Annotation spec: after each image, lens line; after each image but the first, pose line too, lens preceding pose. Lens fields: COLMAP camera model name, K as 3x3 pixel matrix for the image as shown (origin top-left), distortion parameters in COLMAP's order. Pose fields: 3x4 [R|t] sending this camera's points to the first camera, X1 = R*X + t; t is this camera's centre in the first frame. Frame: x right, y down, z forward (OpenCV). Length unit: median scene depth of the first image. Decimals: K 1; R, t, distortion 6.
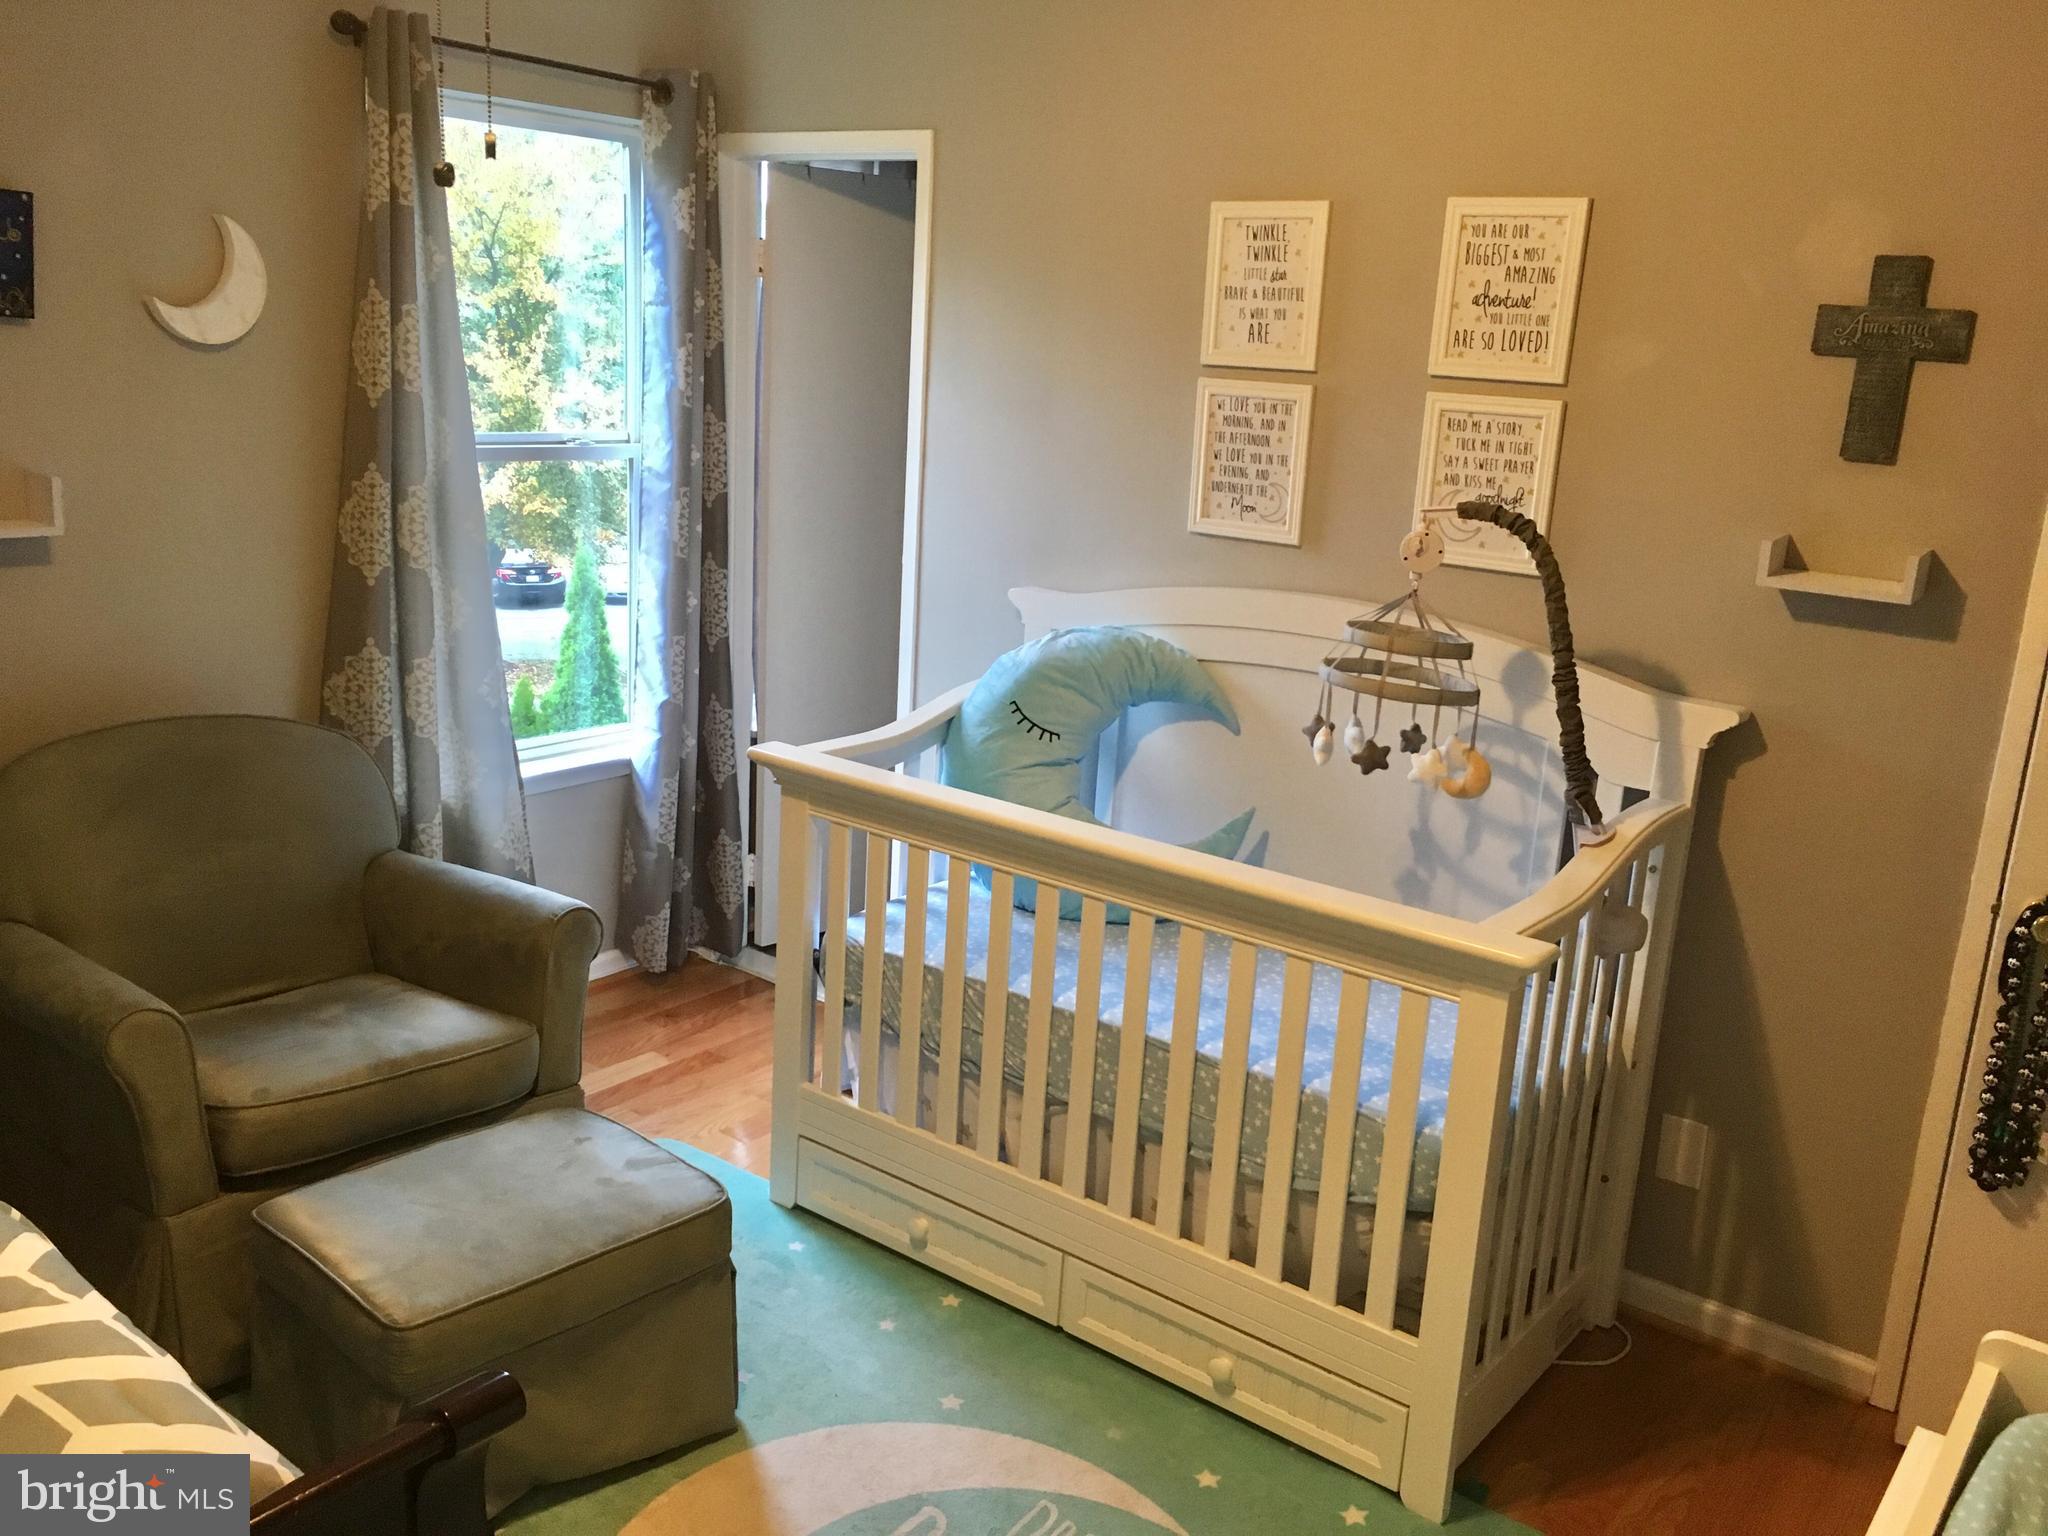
lens RADIAL K [[1731.8, 0, 1021.2], [0, 1731.8, 767.4], [0, 0, 1]] dist [0.063388, -0.077951]
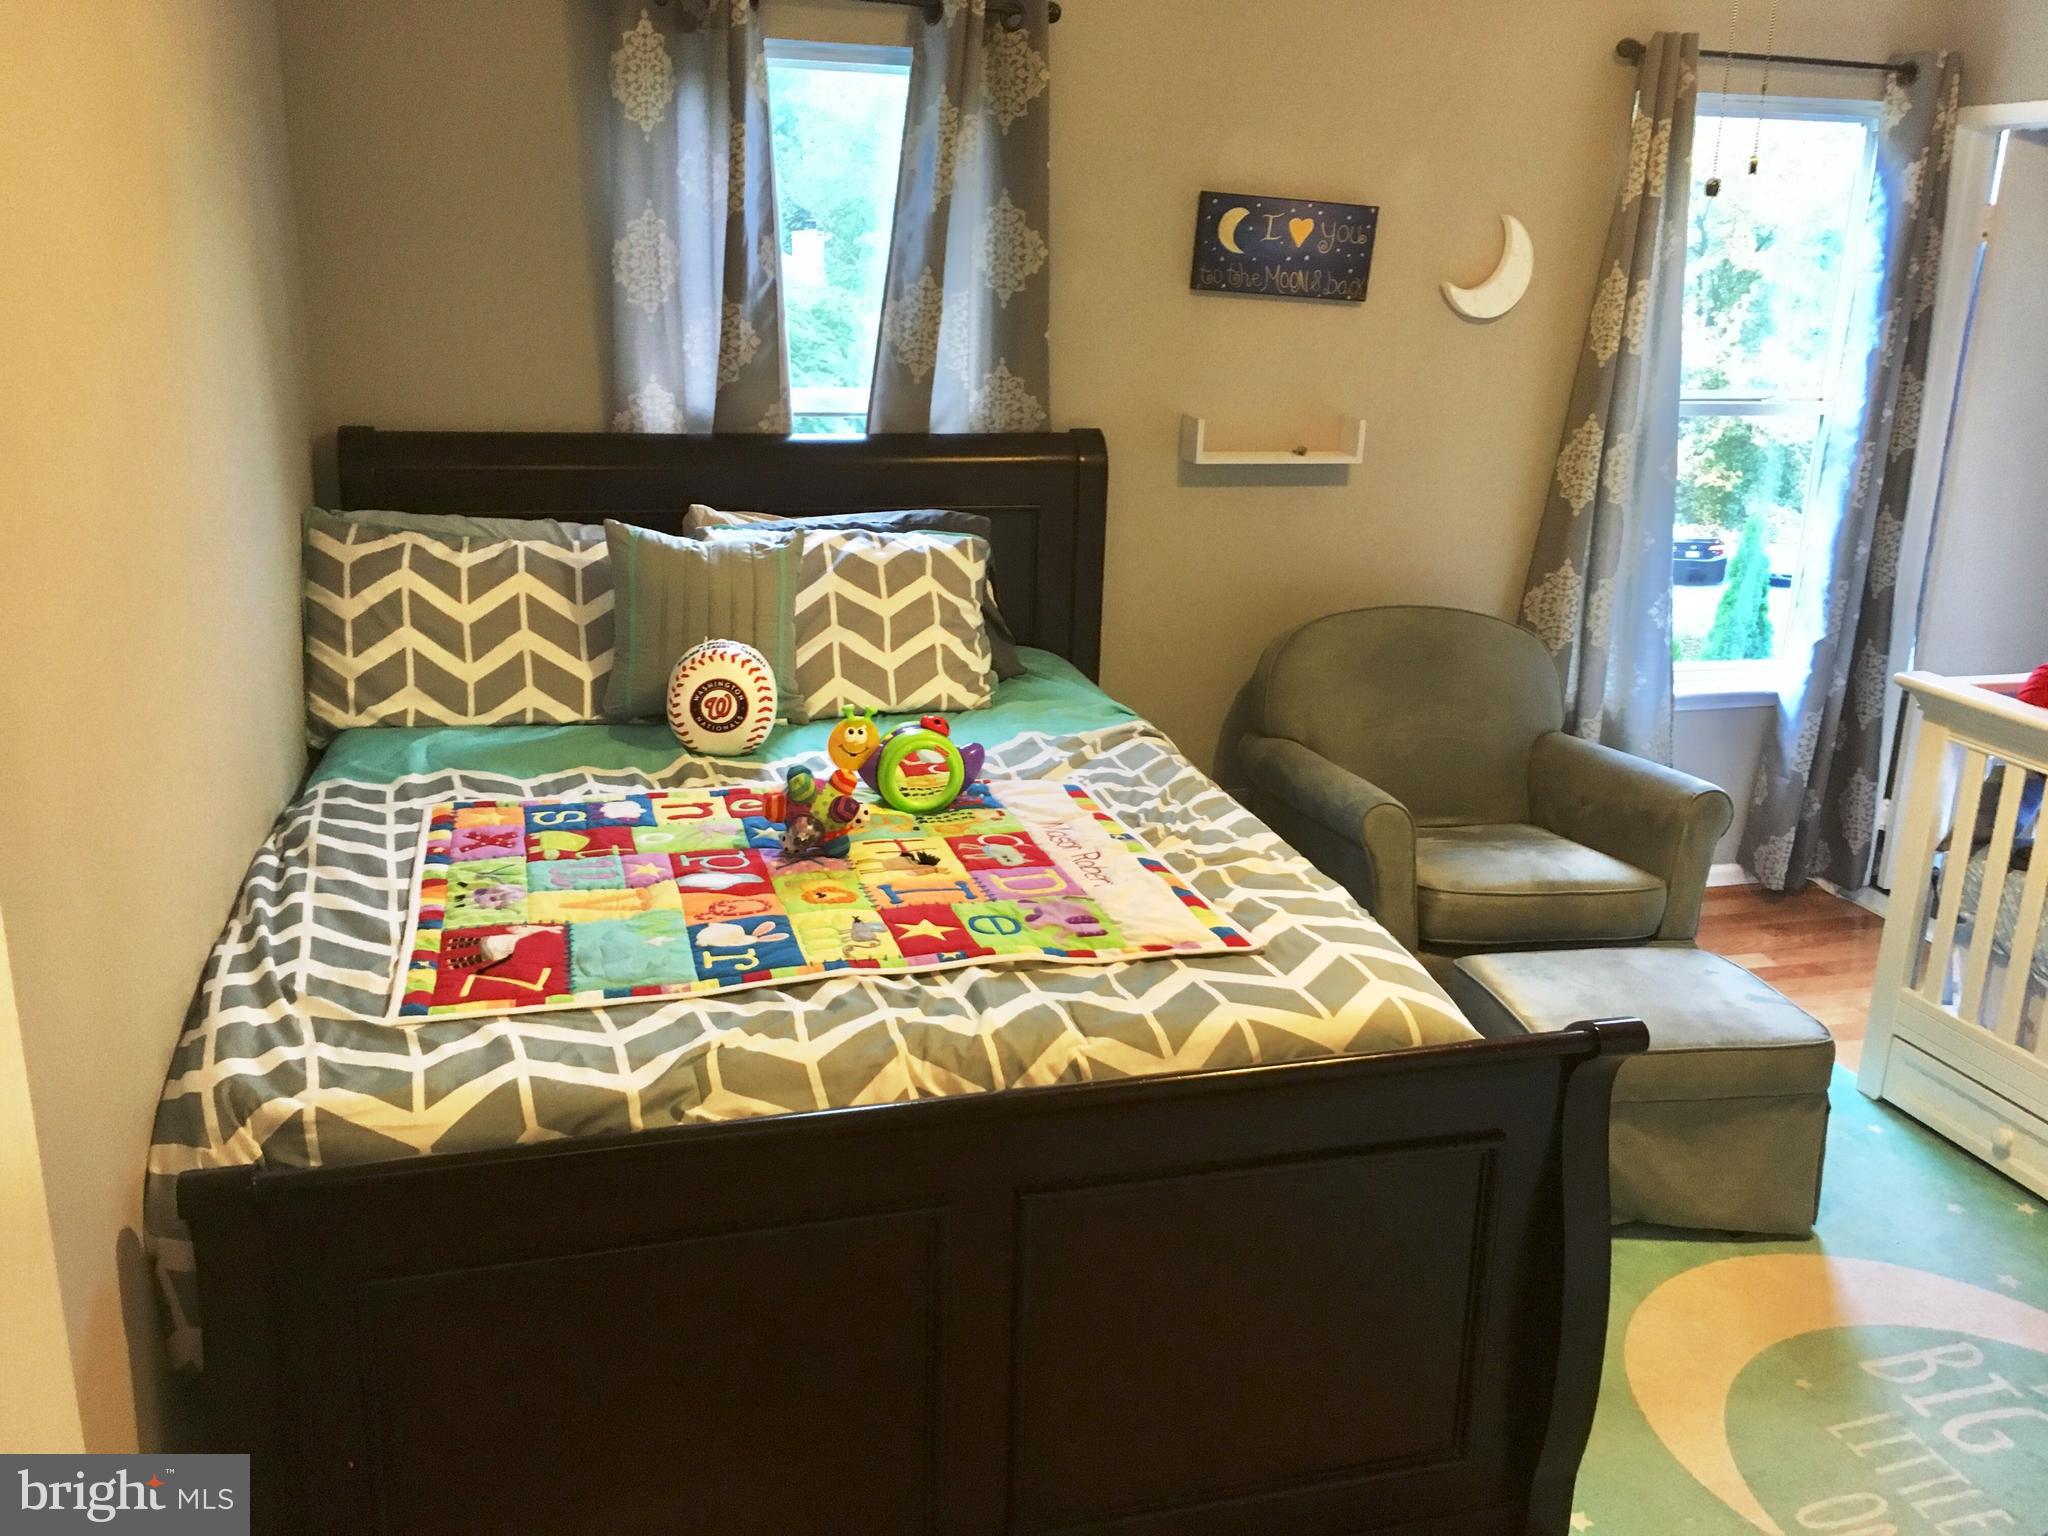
lens RADIAL K [[1731.8, 0, 1032.9], [0, 1731.8, 767.9], [0, 0, 1]] dist [0.063388, -0.077951]
pose [[0.805860, 0.134512, -0.576625, 0.042148], [-0.126233, 0.990495, 0.054640, 0.047176], [0.578494, 0.028757, 0.815180, -0.184982]]
